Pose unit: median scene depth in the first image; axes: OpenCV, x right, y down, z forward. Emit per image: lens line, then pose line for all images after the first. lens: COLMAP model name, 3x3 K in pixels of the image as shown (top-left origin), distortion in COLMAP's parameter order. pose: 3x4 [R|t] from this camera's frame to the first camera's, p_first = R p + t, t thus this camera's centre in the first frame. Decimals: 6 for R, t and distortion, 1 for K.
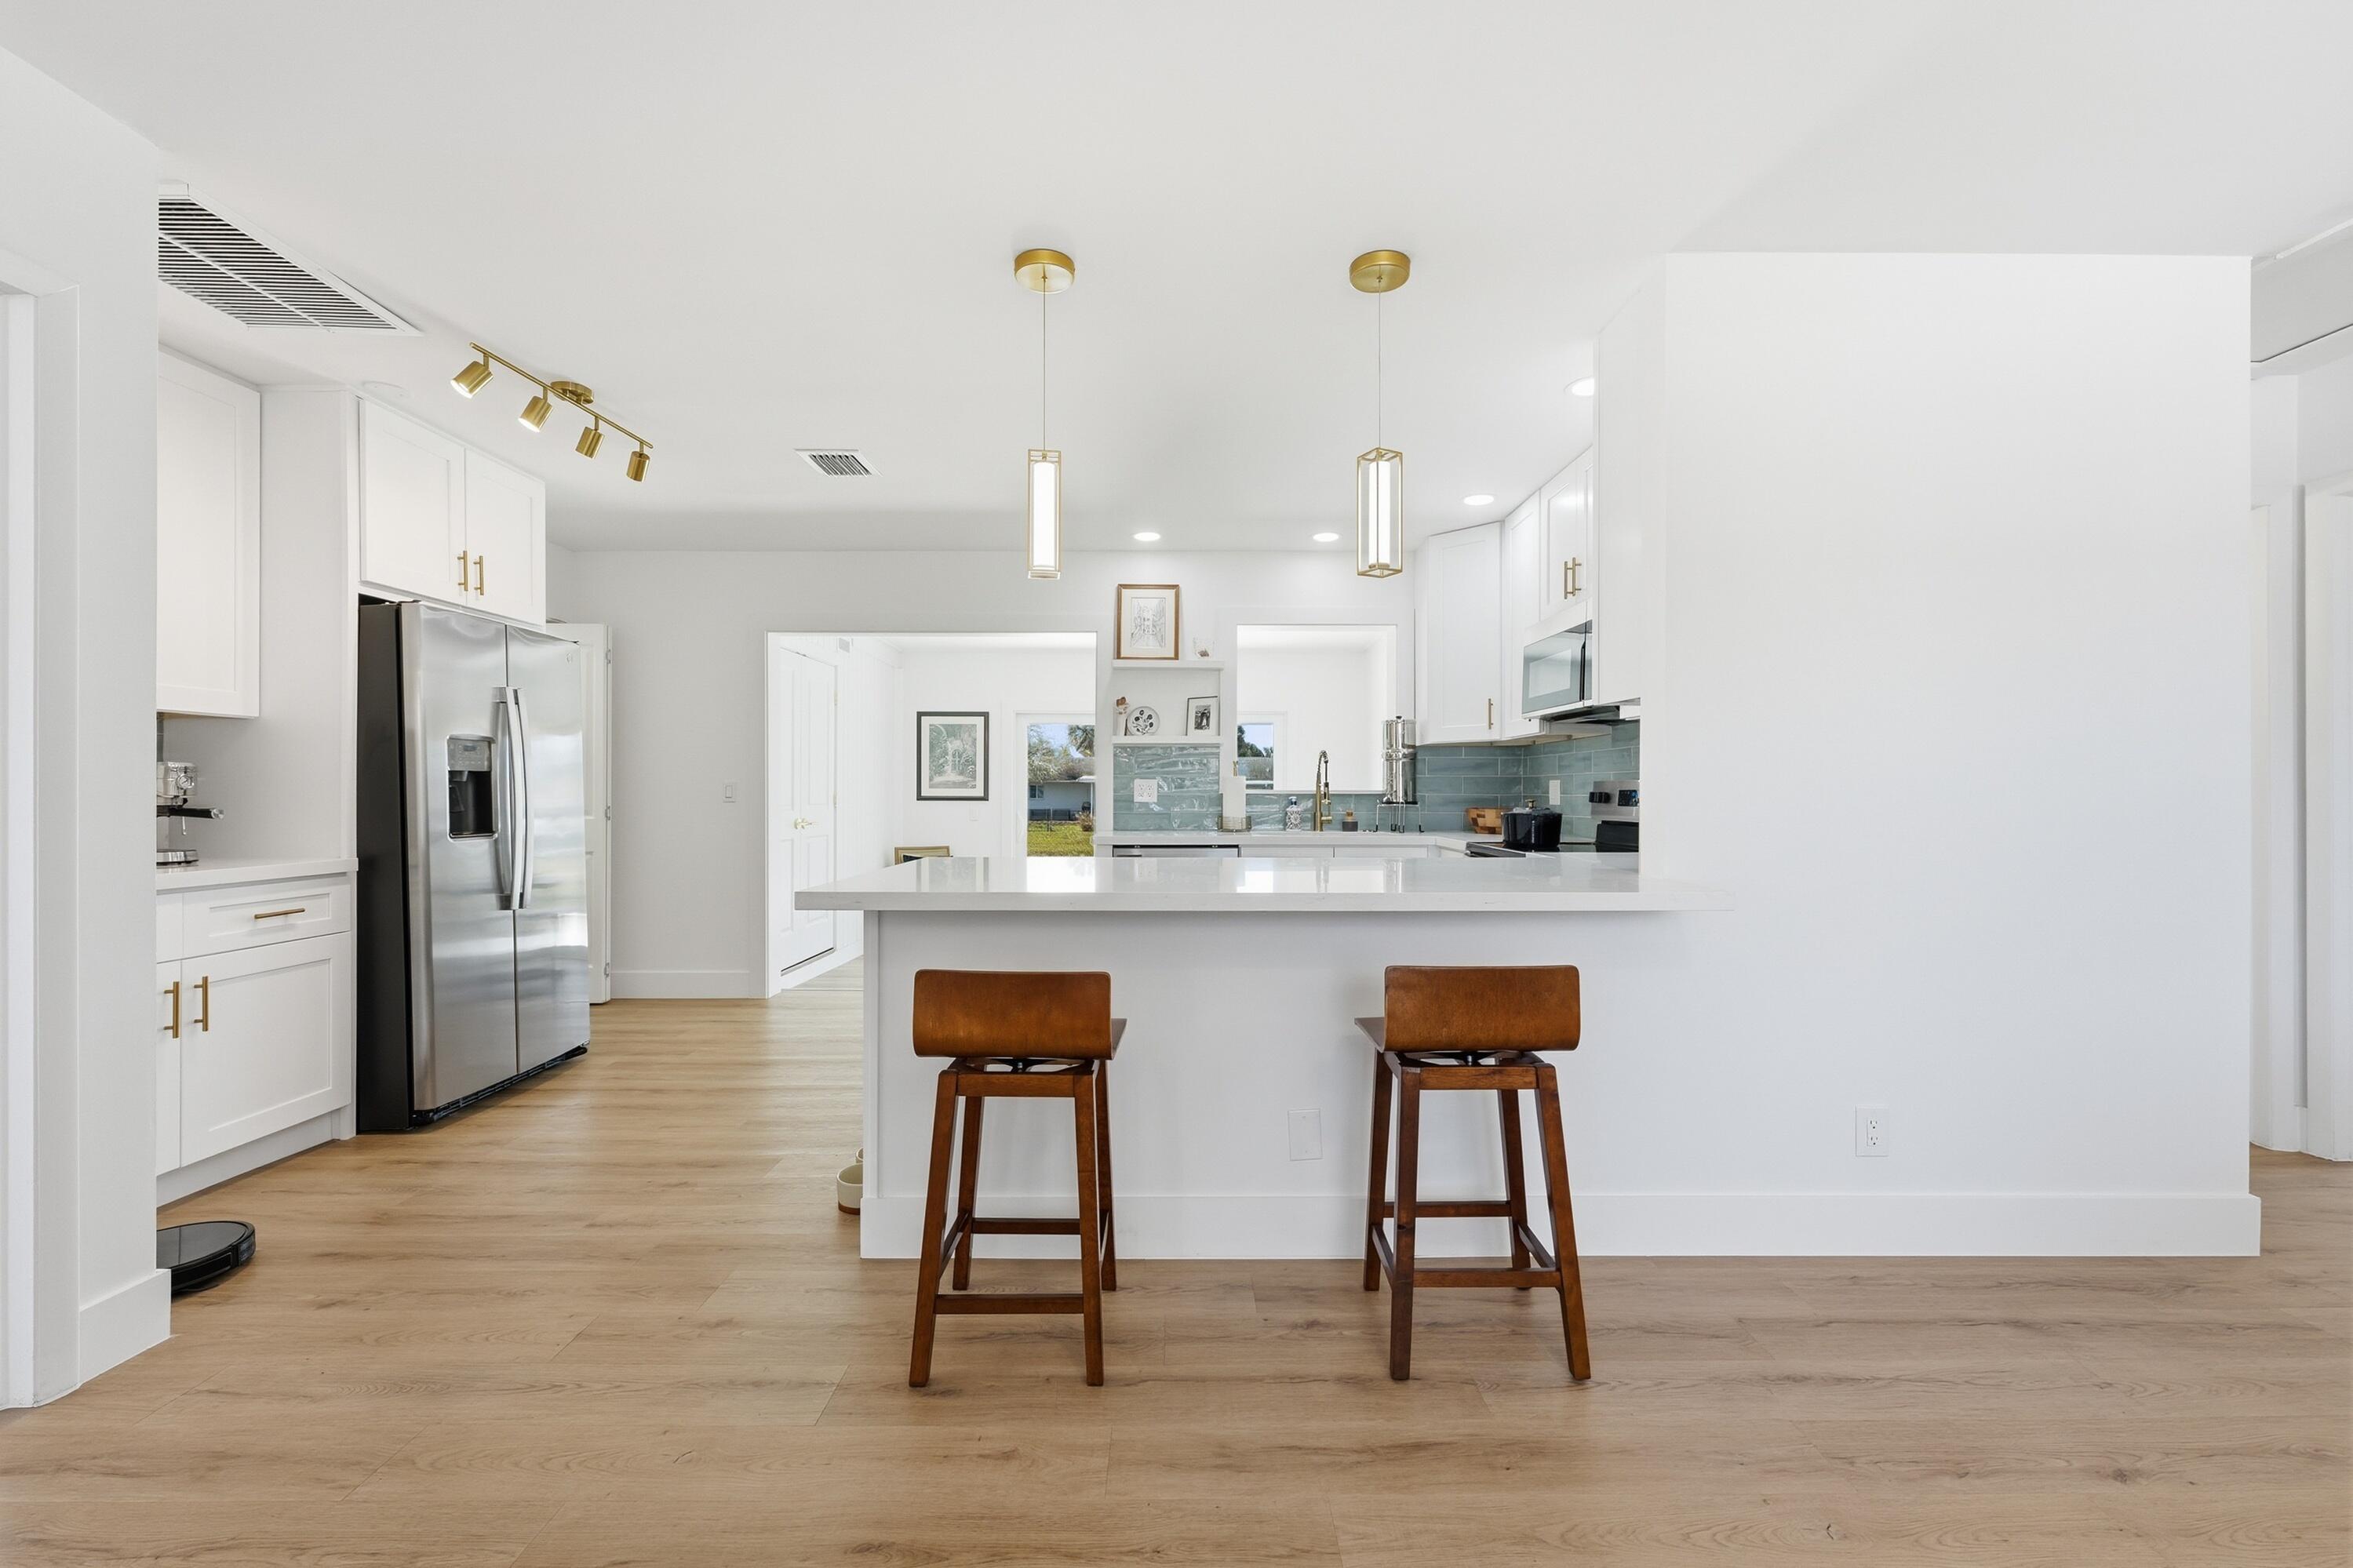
lens RADIAL K [[943.8, 0, 1185.0], [0, 943.8, 789.6], [0, 0, 1]] dist [-0.003511, 0.000410]
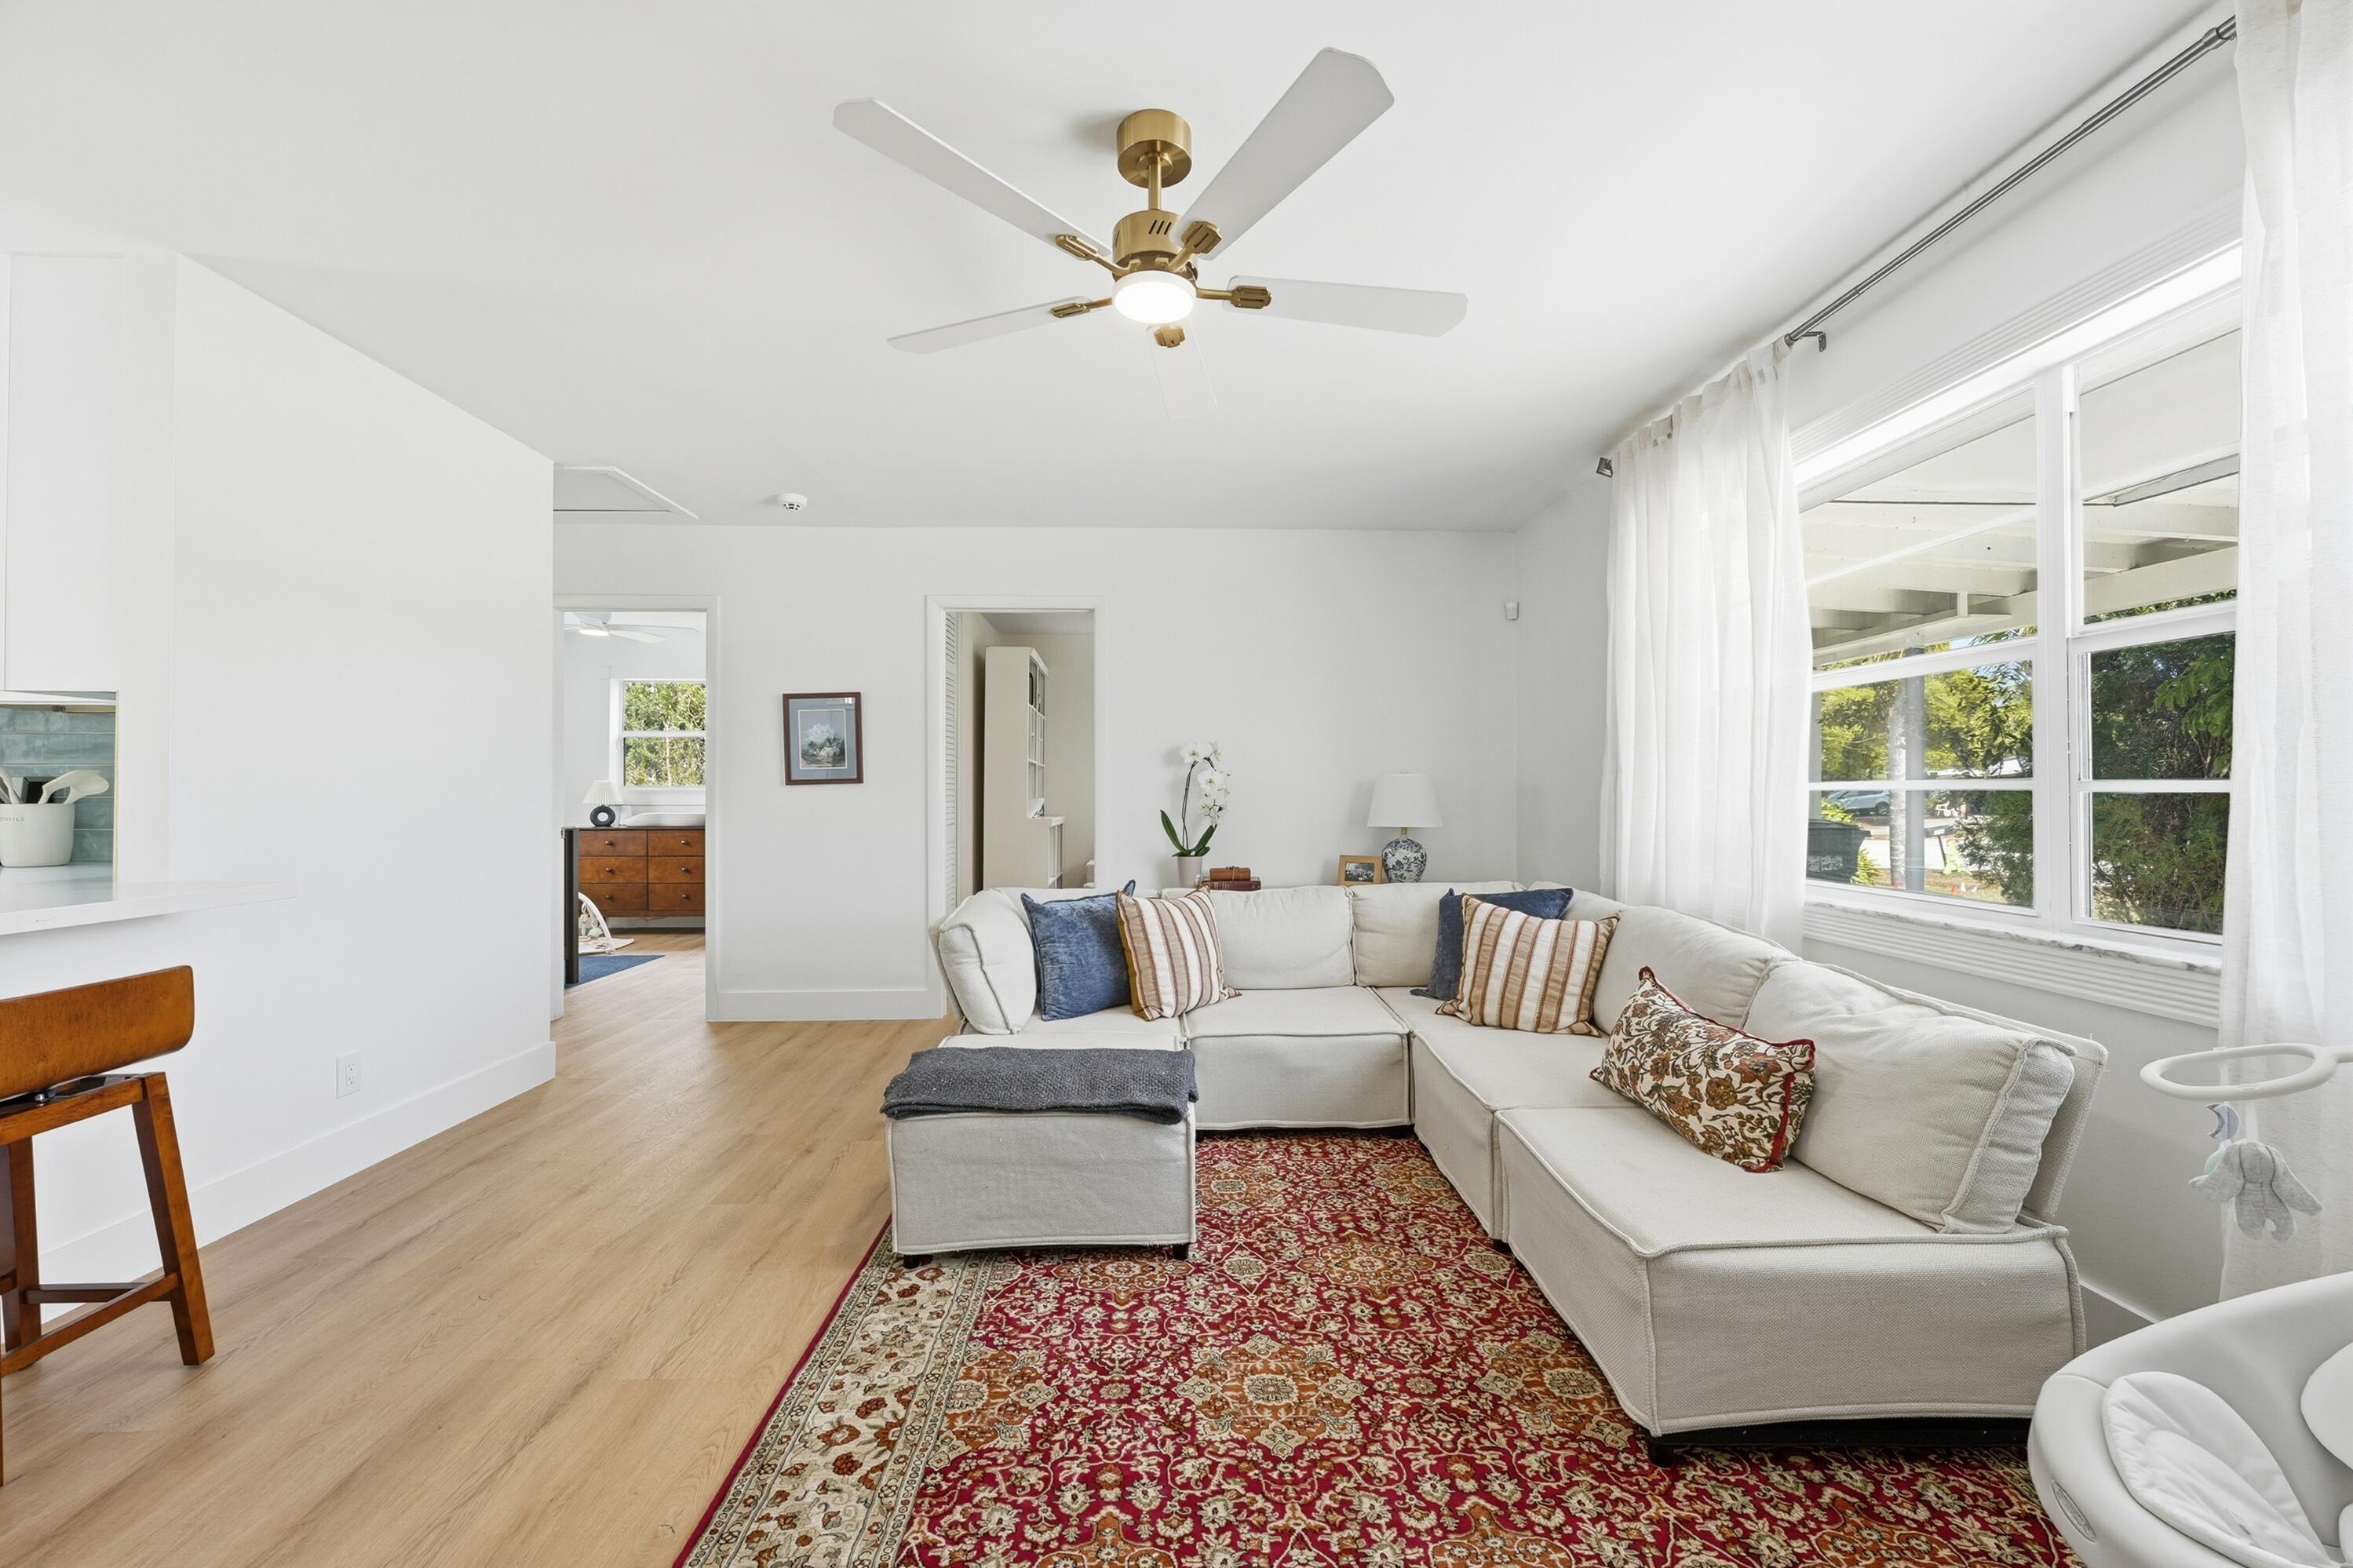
lens RADIAL K [[943.9, 0, 1186.5], [0, 943.9, 781.2], [0, 0, 1]] dist [-0.003511, 0.000410]
pose [[-0.035574, 0.008134, 0.999334, -0.246644], [-0.001057, 0.999966, -0.008177, -0.001477], [-0.999366, -0.001347, -0.035564, -0.013860]]
